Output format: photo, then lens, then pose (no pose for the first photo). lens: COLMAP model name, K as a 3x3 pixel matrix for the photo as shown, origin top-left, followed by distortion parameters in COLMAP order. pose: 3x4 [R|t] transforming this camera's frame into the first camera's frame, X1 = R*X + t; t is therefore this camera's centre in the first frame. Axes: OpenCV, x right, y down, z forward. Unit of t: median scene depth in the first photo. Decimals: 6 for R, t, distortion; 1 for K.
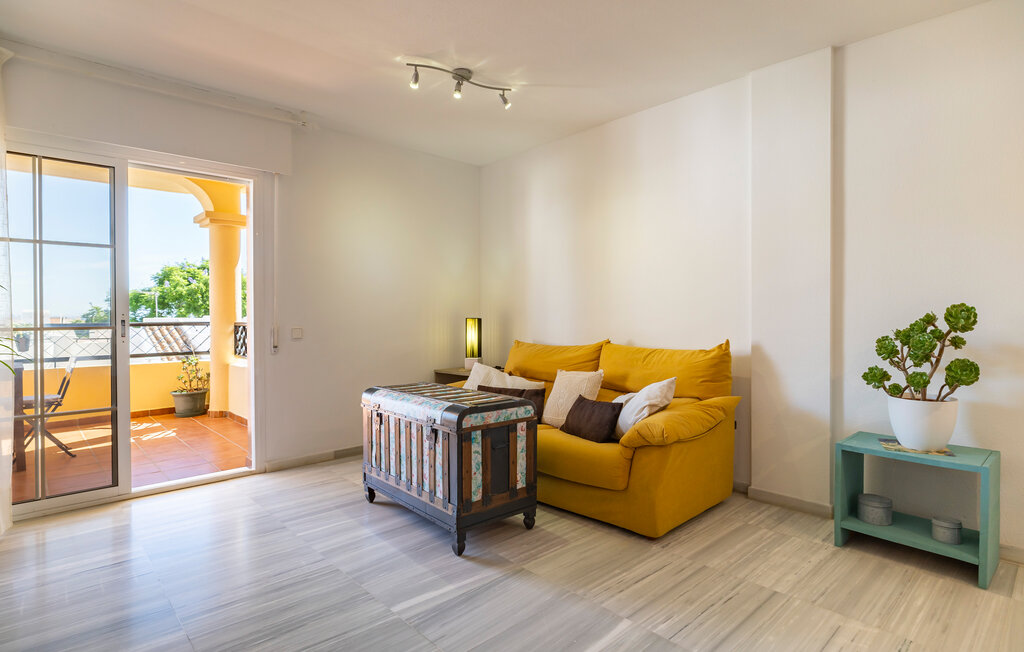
lens RADIAL K [[523.8, 0, 512.0], [0, 523.8, 326.0], [0, 0, 1]] dist [-0.001380, -0.000666]
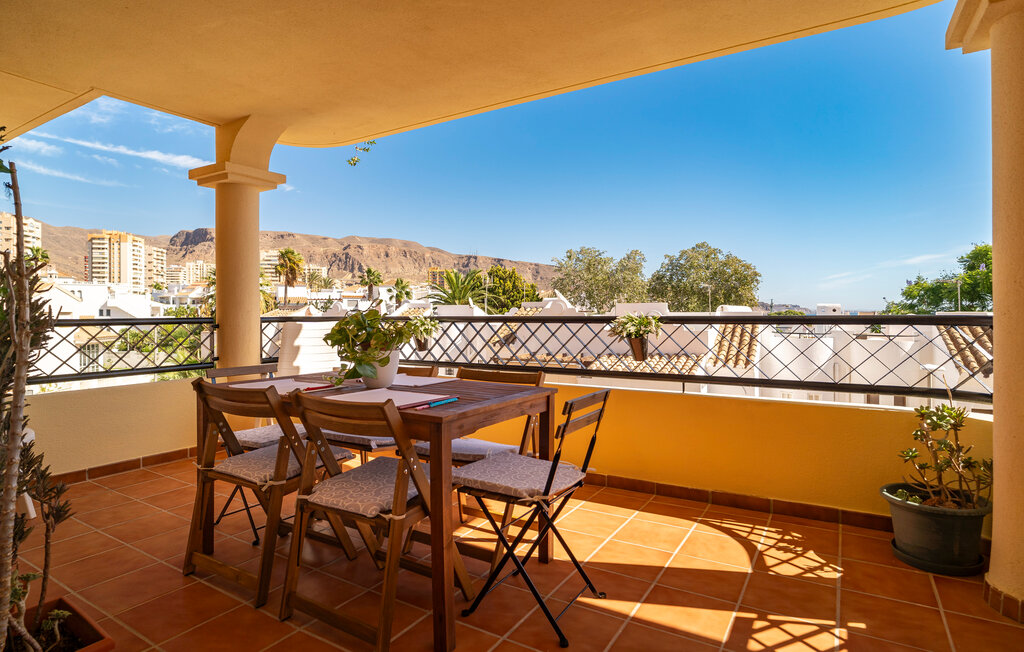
lens RADIAL K [[523.8, 0, 512.0], [0, 523.8, 326.0], [0, 0, 1]] dist [-0.001380, -0.000666]
pose [[0.245661, 0.026081, -0.969005, -0.770415], [-0.016406, 0.999607, 0.022745, -0.006511], [0.969217, 0.010309, 0.245992, 1.438979]]
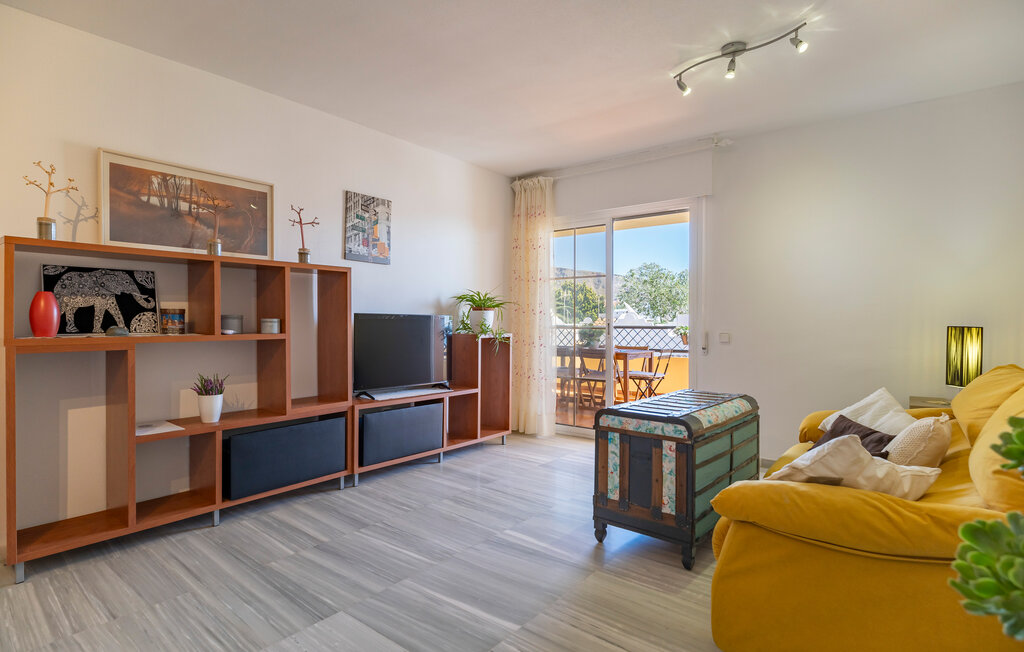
lens RADIAL K [[523.8, 0, 512.0], [0, 523.8, 326.0], [0, 0, 1]] dist [-0.001380, -0.000666]
pose [[0.138425, 0.012487, -0.990294, 0.921667], [-0.018178, 0.999784, 0.010065, -0.018172], [0.990206, 0.016608, 0.138622, 0.643171]]
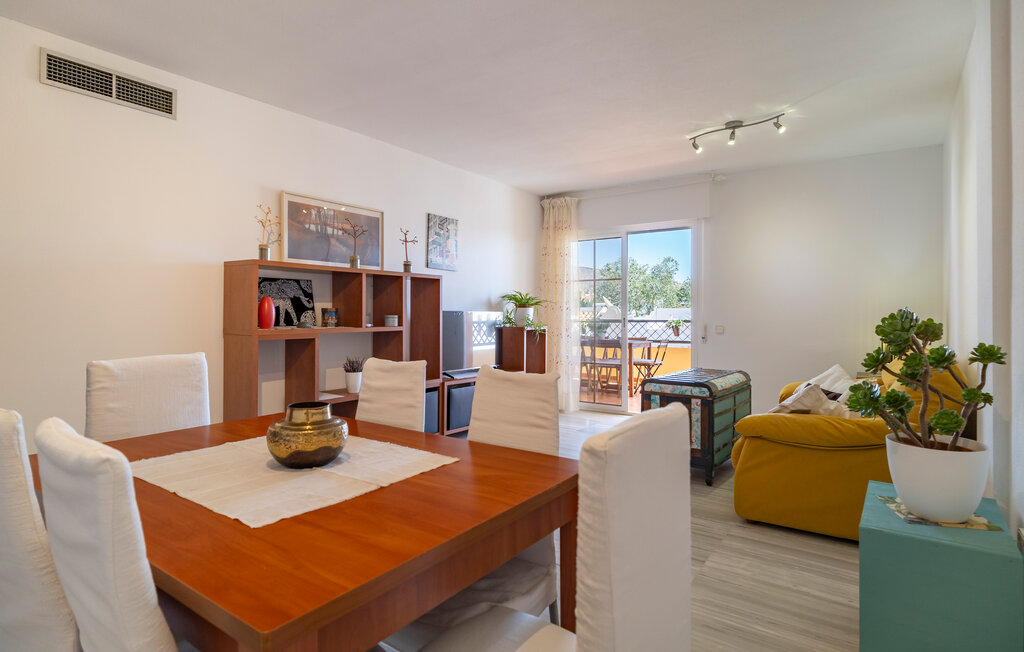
lens RADIAL K [[534.4, 0, 511.3], [0, 534.4, 314.3], [0, 0, 1]] dist [-0.001612, -0.000307]
pose [[0.193584, 0.002865, -0.981080, 1.325394], [-0.017748, 0.999842, -0.000582, -0.021256], [0.980923, 0.017525, 0.193604, 0.296666]]
